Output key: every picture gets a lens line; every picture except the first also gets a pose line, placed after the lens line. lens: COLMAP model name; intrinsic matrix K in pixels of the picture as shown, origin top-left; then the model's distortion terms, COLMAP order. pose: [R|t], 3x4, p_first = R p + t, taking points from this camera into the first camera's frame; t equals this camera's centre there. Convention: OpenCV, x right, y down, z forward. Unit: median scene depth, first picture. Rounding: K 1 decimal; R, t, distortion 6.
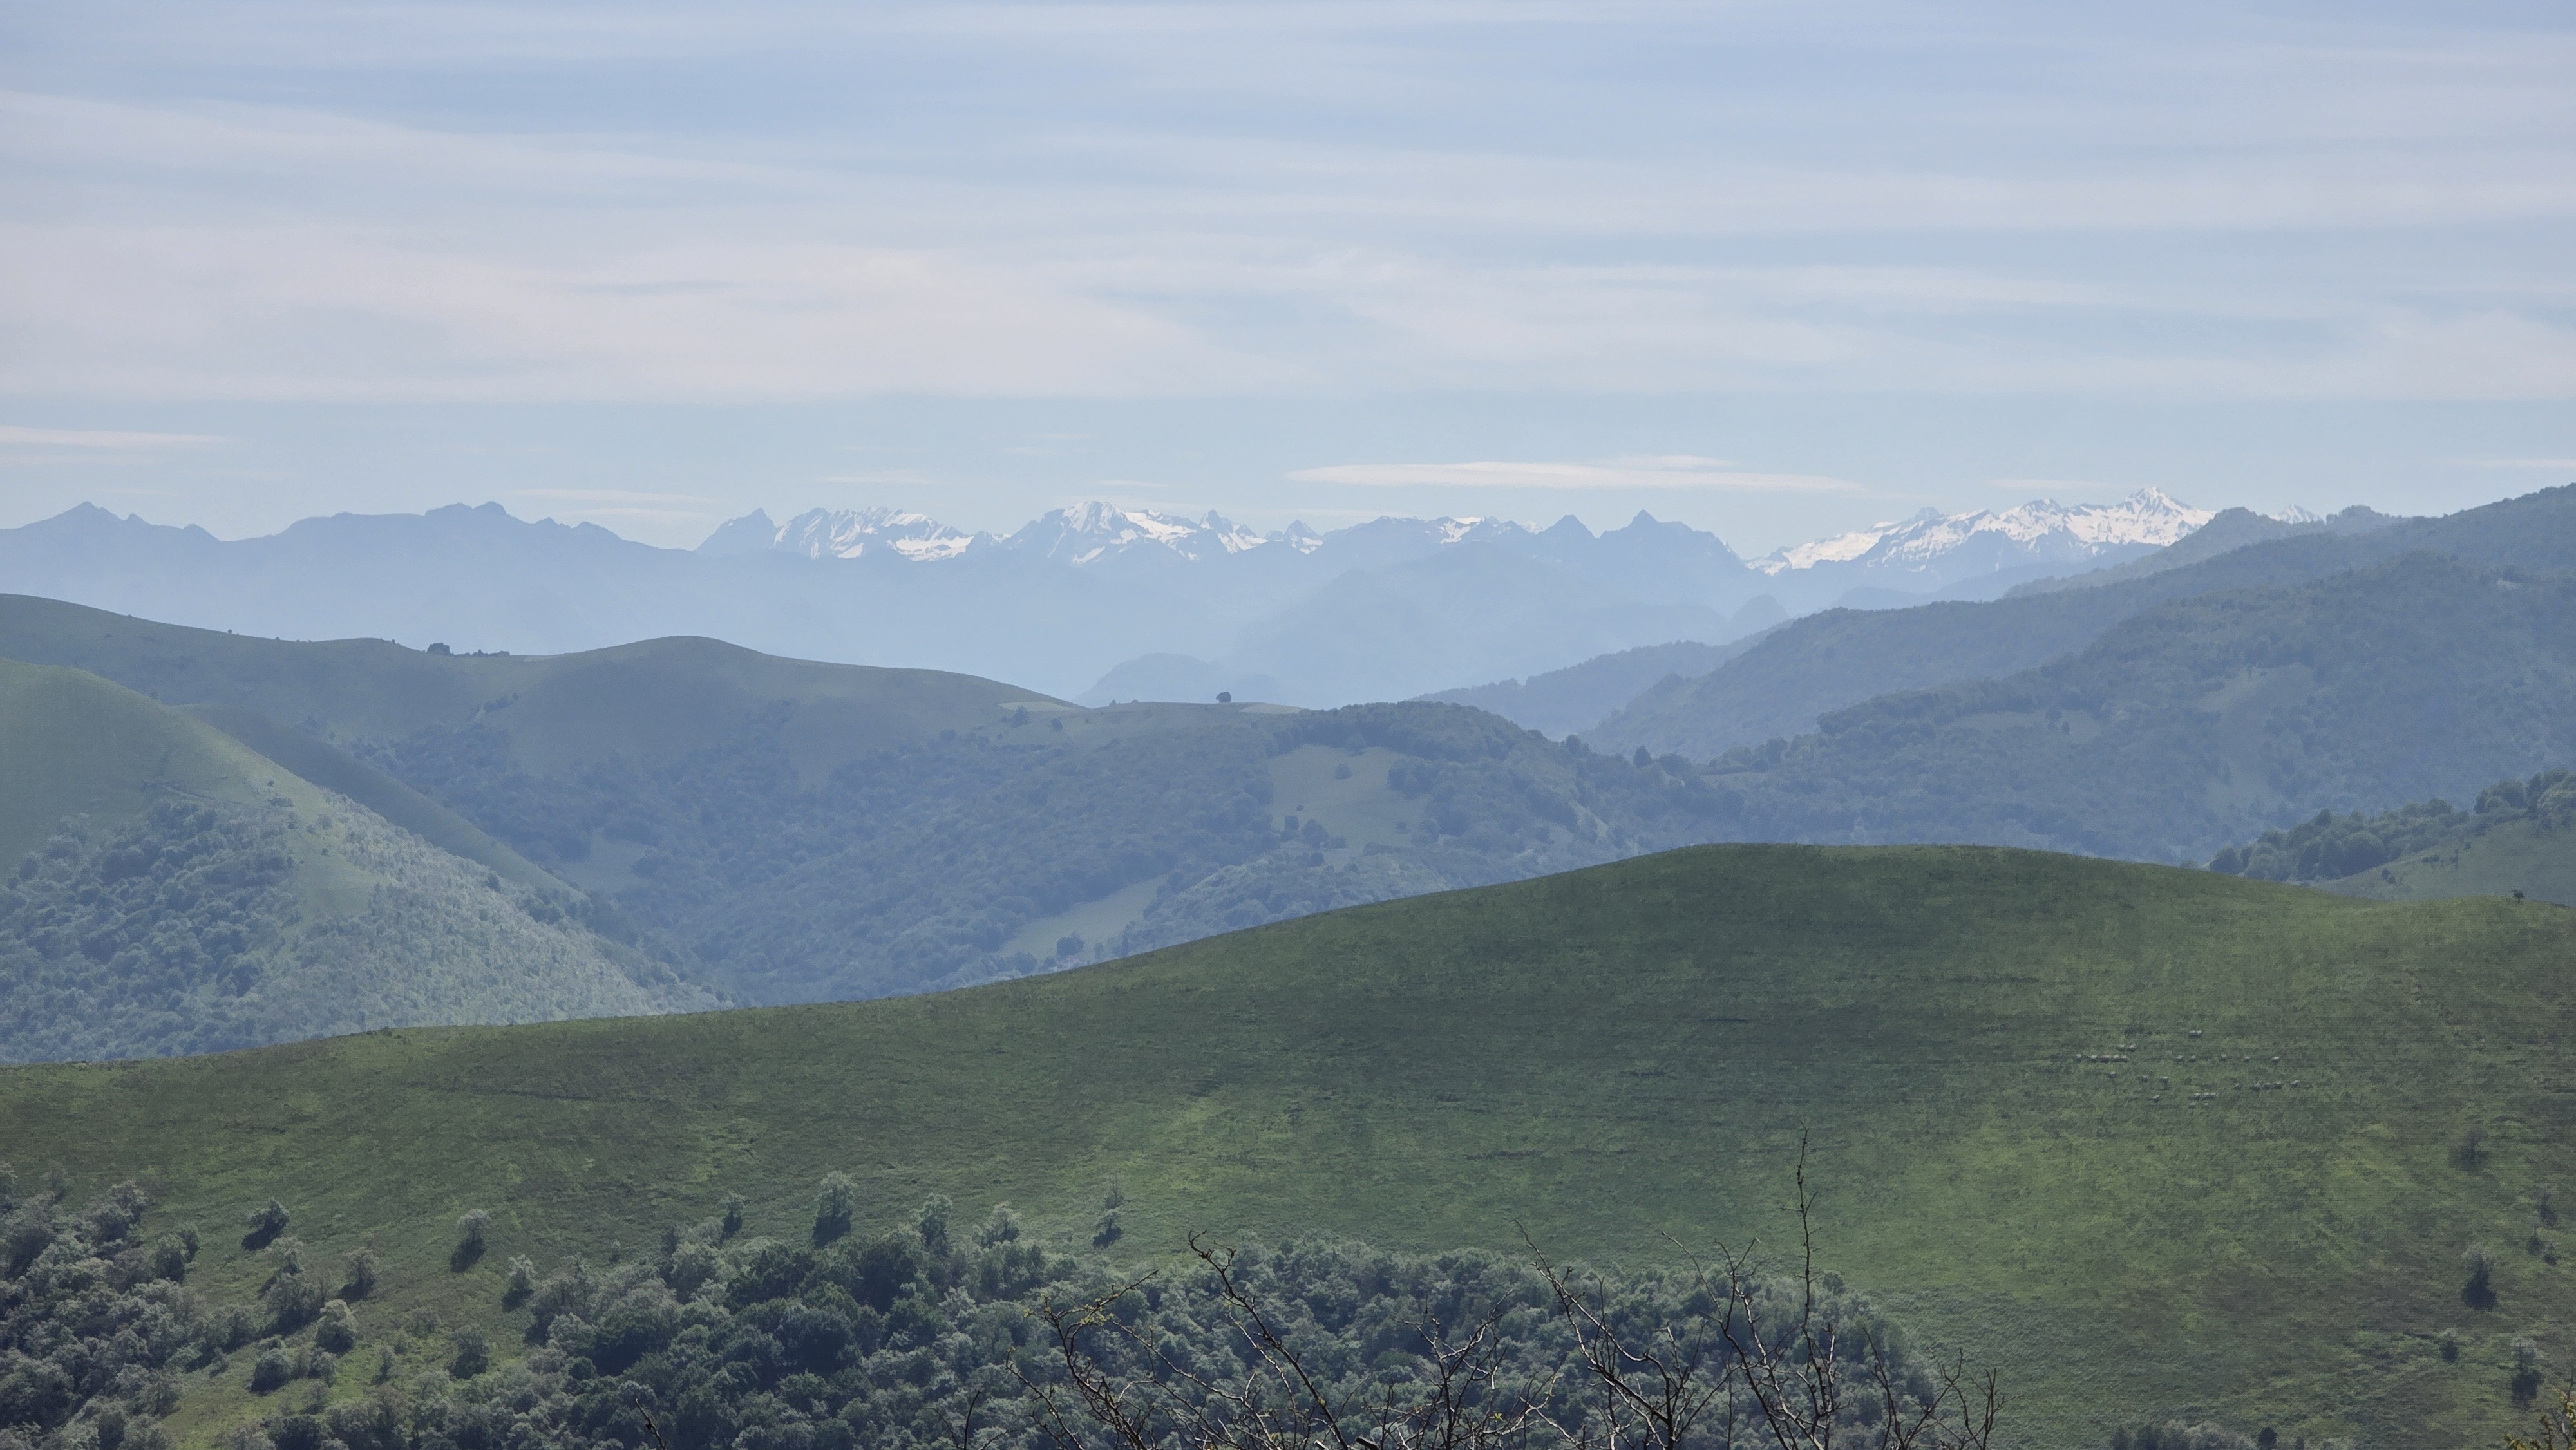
lens RADIAL K [[7768.9, 0, 1310.2], [0, 7768.9, 720.9], [0, 0, 1]] dist [0.307651, 0.000000]
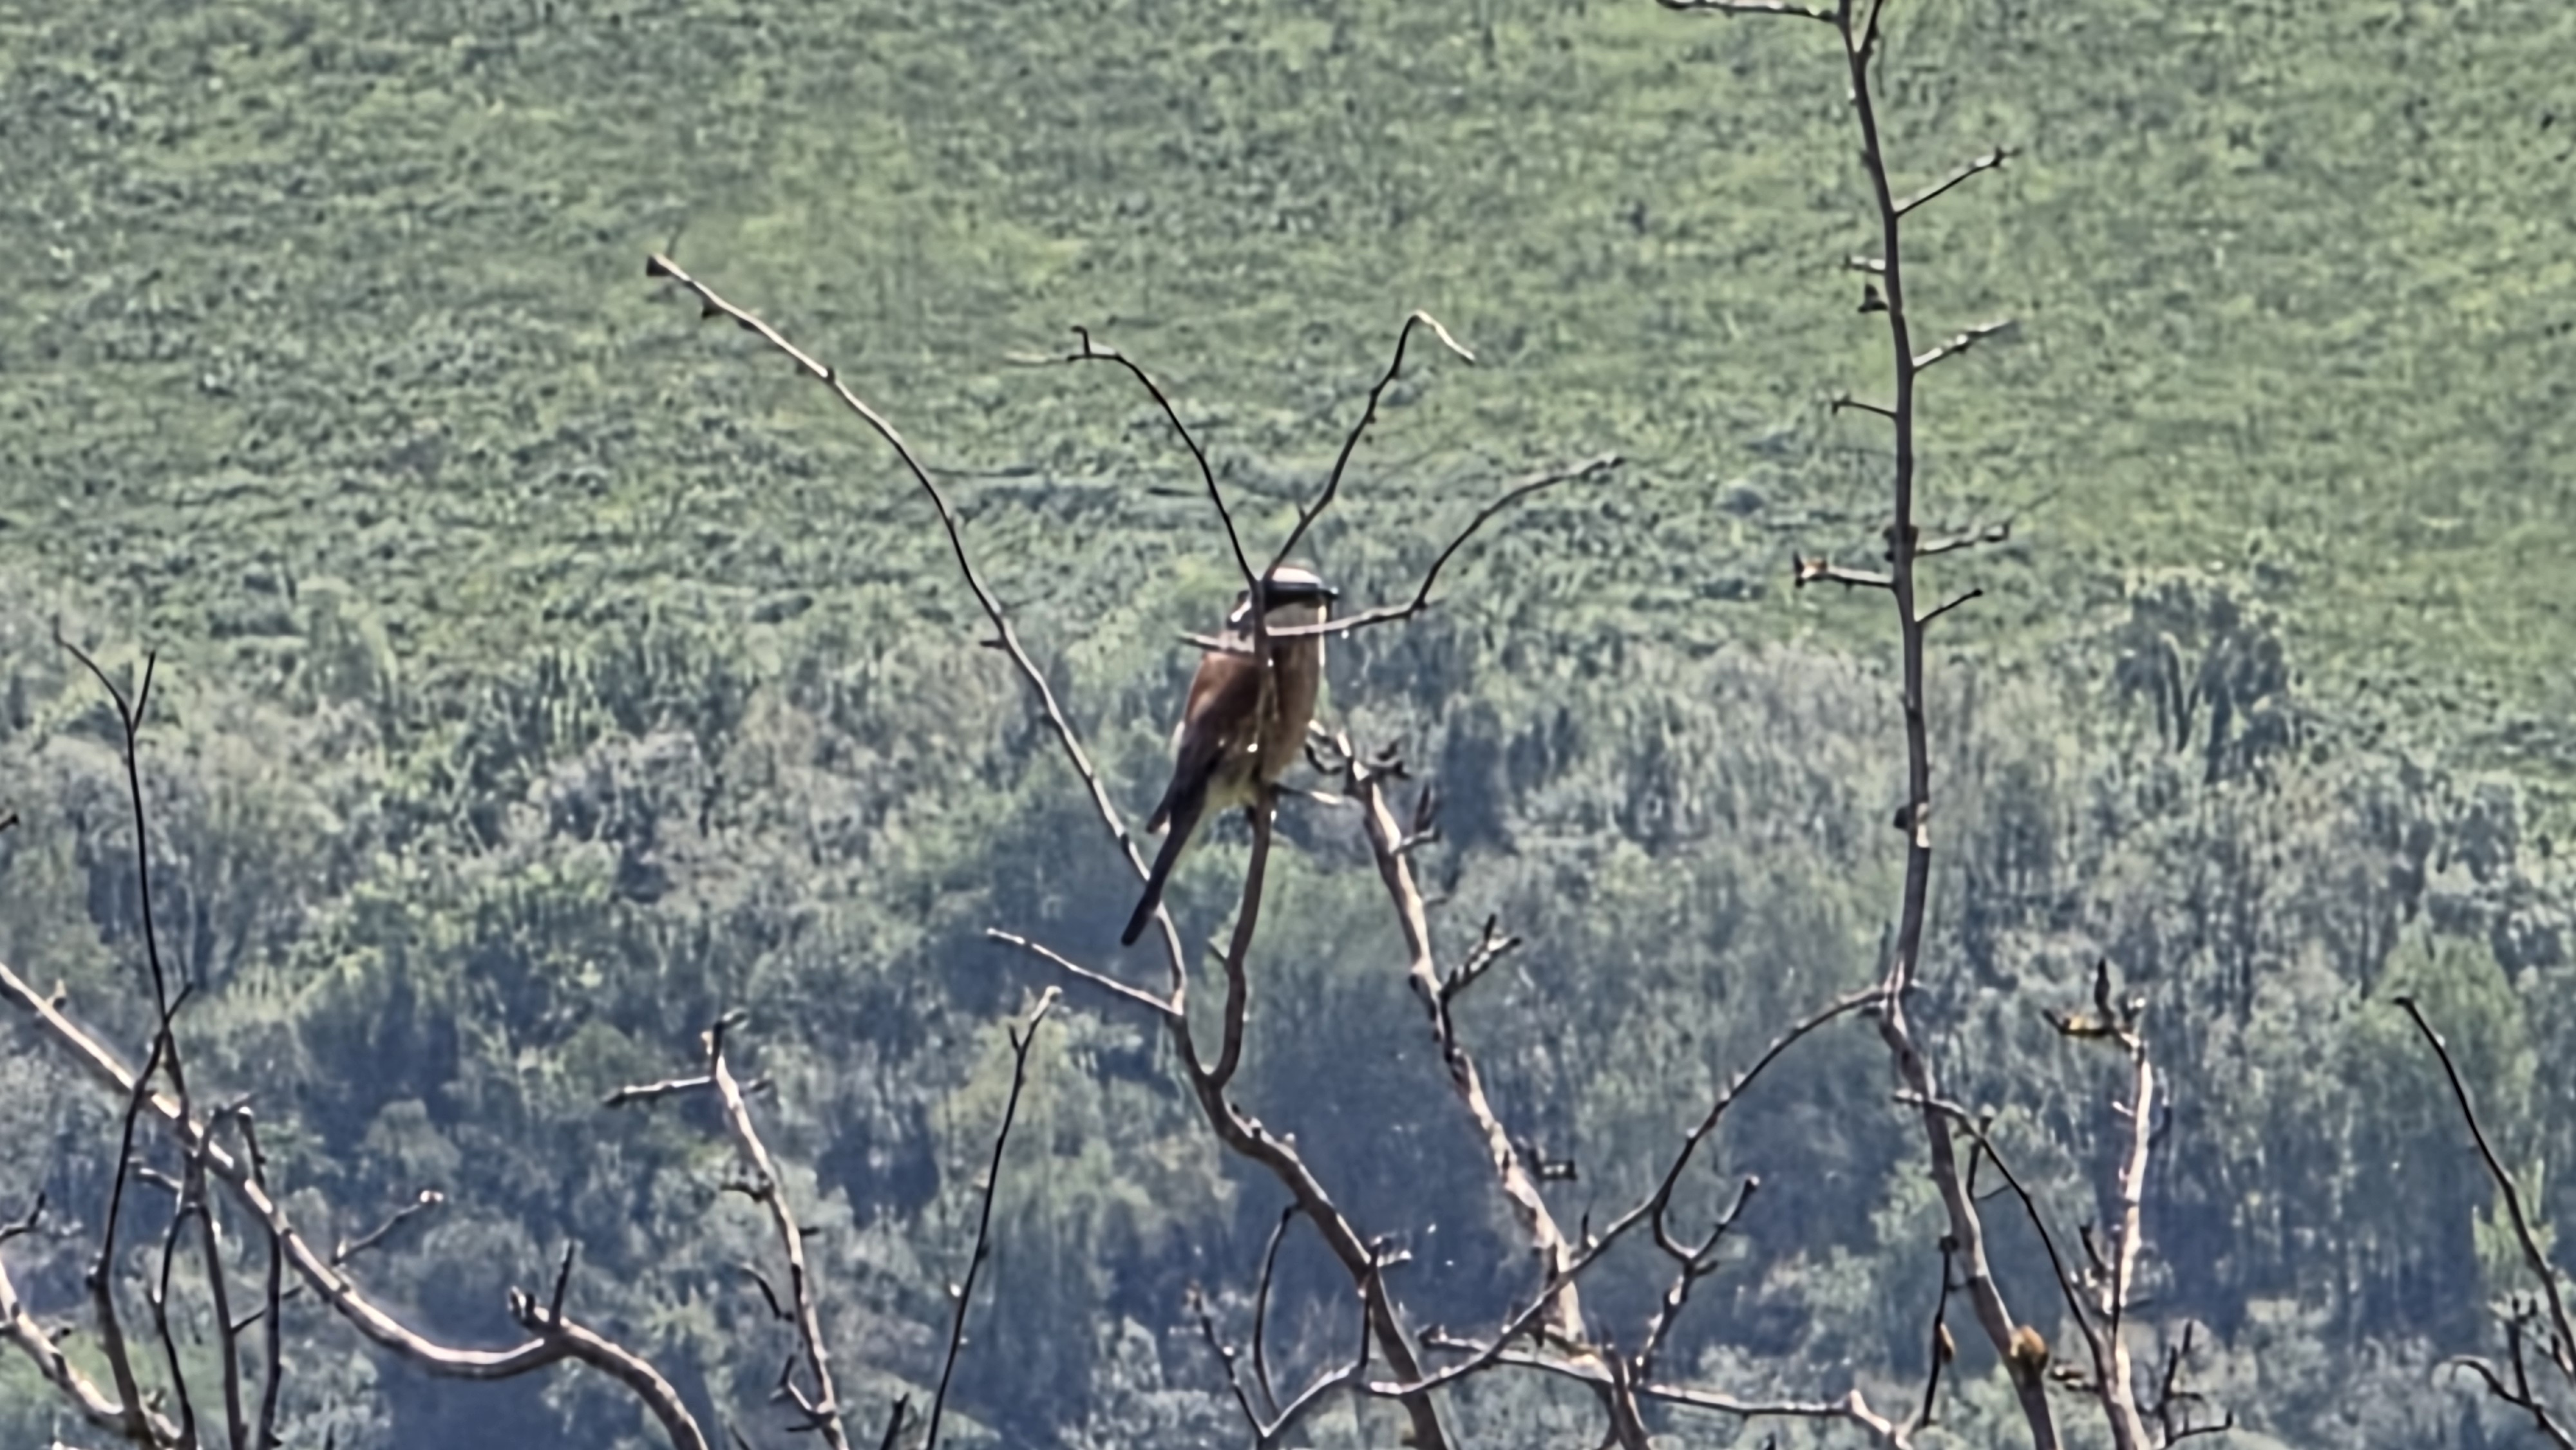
lens RADIAL K [[2730.7, 0, 1285.7], [0, 2730.7, 726.5], [0, 0, 1]] dist [0.003390, 0.000000]
pose [[0.992280, -0.032444, 0.119698, 0.048158], [0.033613, 0.999405, -0.007760, 0.072133], [-0.119375, 0.011723, 0.992780, 0.952044]]
